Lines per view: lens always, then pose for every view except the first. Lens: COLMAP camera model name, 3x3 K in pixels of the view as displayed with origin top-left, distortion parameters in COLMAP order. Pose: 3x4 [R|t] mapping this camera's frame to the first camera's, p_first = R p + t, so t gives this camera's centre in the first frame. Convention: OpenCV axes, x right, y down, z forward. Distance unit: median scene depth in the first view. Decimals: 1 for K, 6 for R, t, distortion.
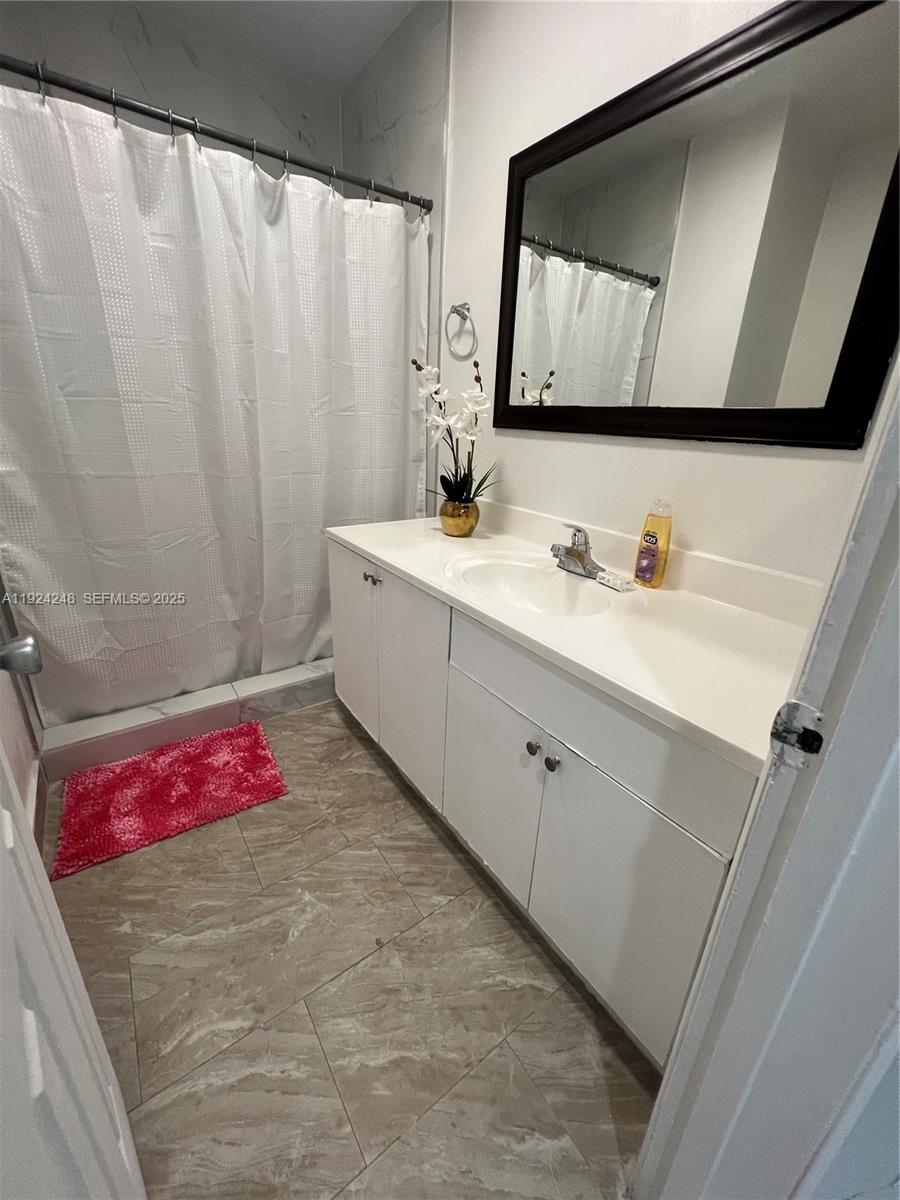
lens RADIAL K [[479.1, 0, 449.2], [0, 479.1, 593.7], [0, 0, 1]] dist [-0.003884, 0.000678]
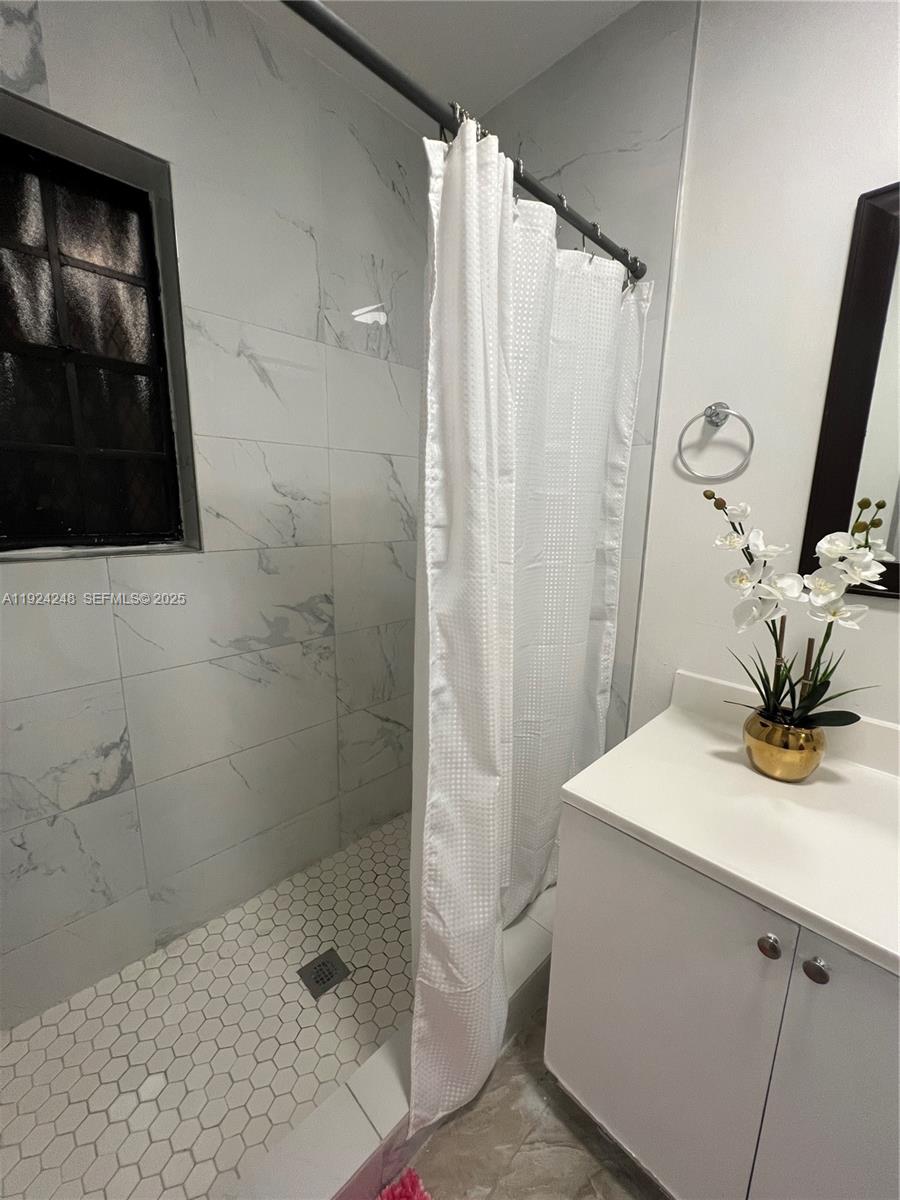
lens RADIAL K [[479.1, 0, 447.9], [0, 479.1, 602.1], [0, 0, 1]] dist [-0.003884, 0.000678]
pose [[0.988051, -0.034960, 0.150108, -0.445108], [0.056314, 0.988484, -0.140456, -0.262774], [-0.143469, 0.147231, 0.978642, 0.446607]]
